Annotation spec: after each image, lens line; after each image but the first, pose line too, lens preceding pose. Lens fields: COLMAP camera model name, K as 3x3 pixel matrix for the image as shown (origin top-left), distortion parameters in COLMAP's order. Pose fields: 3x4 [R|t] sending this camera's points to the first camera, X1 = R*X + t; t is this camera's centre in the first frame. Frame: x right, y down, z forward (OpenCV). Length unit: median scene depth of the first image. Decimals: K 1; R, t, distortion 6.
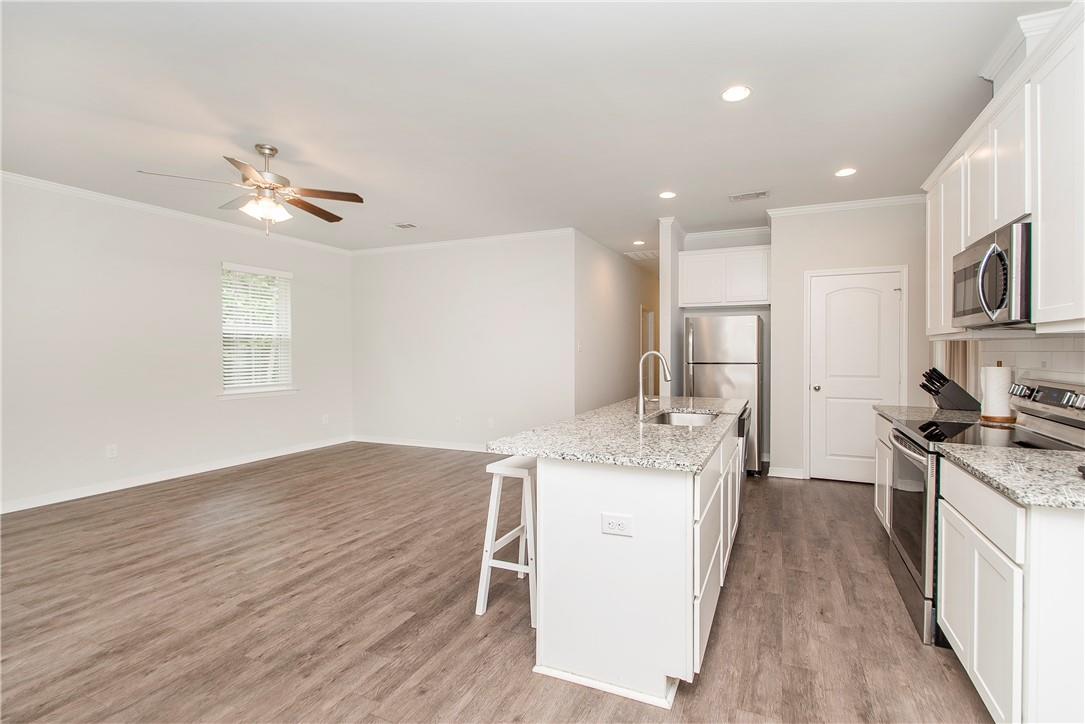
lens RADIAL K [[479.5, 0, 617.9], [0, 479.5, 351.3], [0, 0, 1]] dist [0.000357, -0.005452]
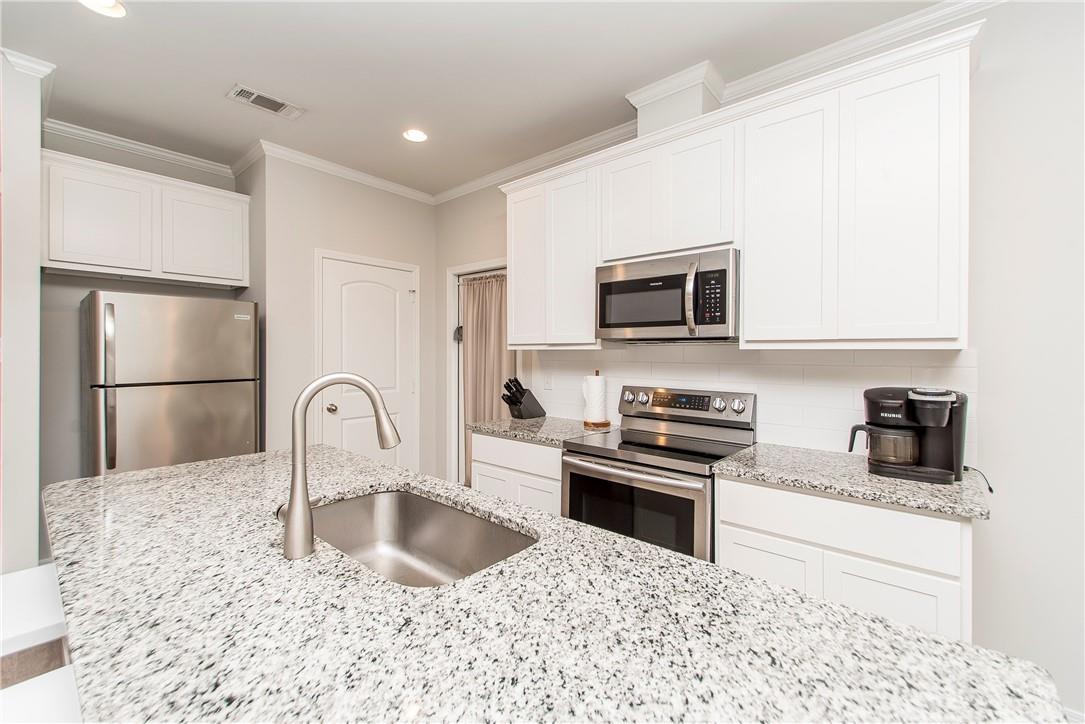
lens RADIAL K [[460.7, 0, 551.9], [0, 460.7, 354.7], [0, 0, 1]] dist [0.001097, -0.005130]
pose [[0.371351, -0.001757, 0.928491, -0.210157], [-0.002001, 0.999994, 0.002692, -0.018548], [-0.928491, -0.002858, 0.371345, 0.697953]]
